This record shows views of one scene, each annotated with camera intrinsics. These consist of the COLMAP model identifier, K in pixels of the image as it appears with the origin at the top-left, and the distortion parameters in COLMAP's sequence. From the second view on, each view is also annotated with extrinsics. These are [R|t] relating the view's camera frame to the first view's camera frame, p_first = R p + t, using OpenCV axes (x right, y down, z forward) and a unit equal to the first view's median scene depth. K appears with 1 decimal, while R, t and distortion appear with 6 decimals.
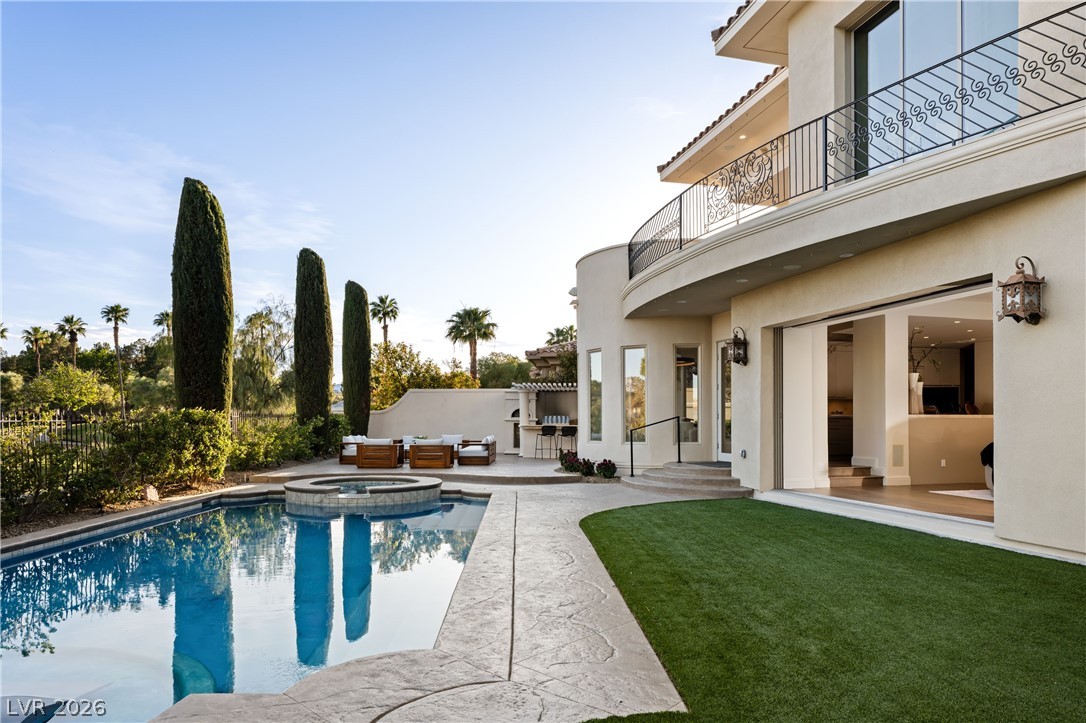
lens RADIAL K [[648.0, 0, 542.7], [0, 648.0, 401.1], [0, 0, 1]] dist [-0.002457, 0.001254]
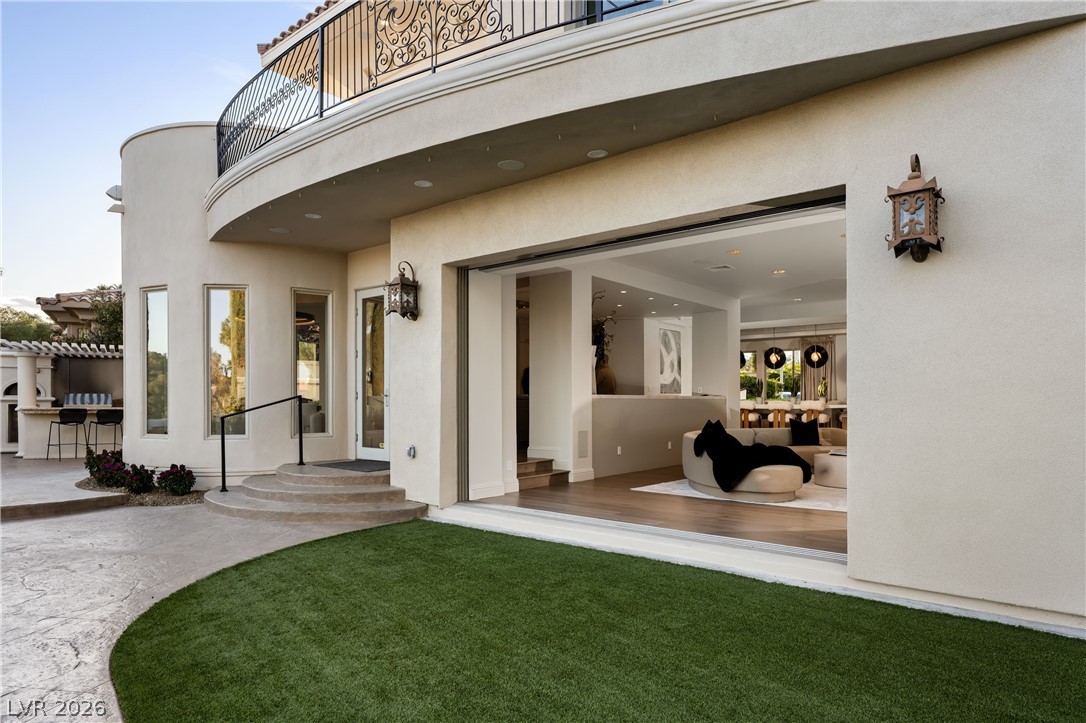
lens RADIAL K [[648.0, 0, 542.7], [0, 648.0, 401.1], [0, 0, 1]] dist [-0.002457, 0.001254]
pose [[0.813910, -0.000976, 0.580991, 0.028391], [-0.018100, 0.999471, 0.027035, 0.007675], [-0.580709, -0.032520, 0.813461, 0.353275]]
